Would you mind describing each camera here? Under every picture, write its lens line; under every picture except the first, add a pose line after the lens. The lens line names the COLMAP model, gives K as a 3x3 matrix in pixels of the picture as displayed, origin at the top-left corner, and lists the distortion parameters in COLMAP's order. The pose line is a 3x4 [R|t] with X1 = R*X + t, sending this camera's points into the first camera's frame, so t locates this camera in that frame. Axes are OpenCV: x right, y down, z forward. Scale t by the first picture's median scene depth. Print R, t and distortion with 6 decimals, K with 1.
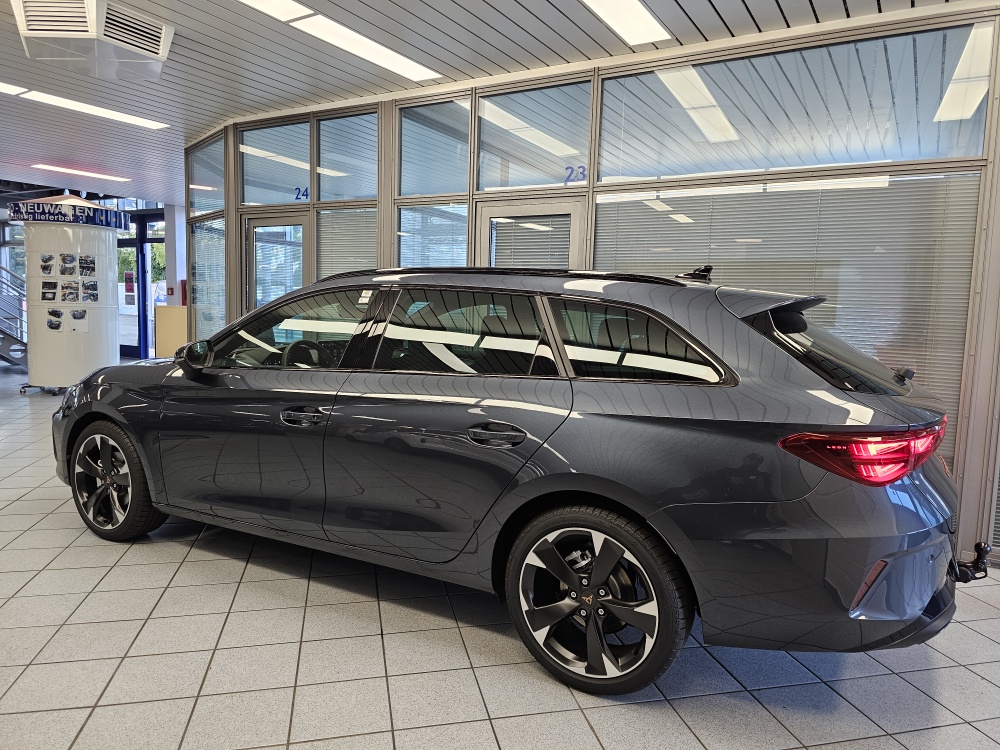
lens RADIAL K [[661.2, 0, 500.0], [0, 661.2, 375.0], [0, 0, 1]] dist [0.007389, 0.000486]
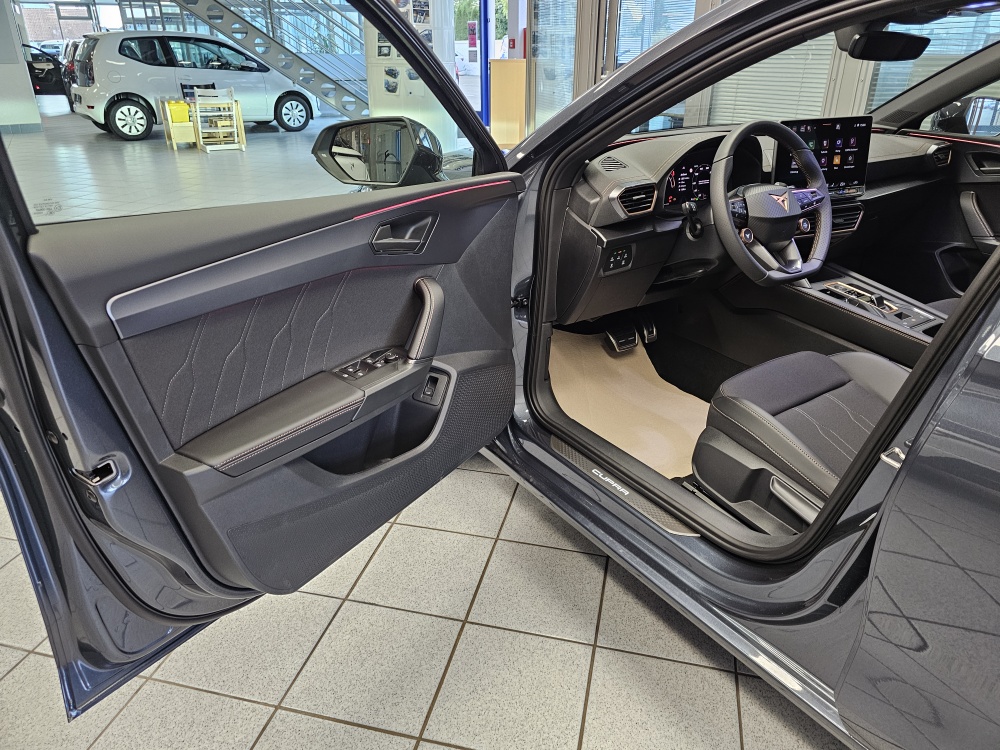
lens RADIAL K [[661.2, 0, 500.0], [0, 661.2, 375.0], [0, 0, 1]] dist [0.007389, 0.000486]
pose [[0.886948, 0.160276, -0.433168, -0.052104], [-0.005370, 0.941374, 0.337321, -0.006681], [0.461838, -0.296860, 0.835811, 0.112154]]
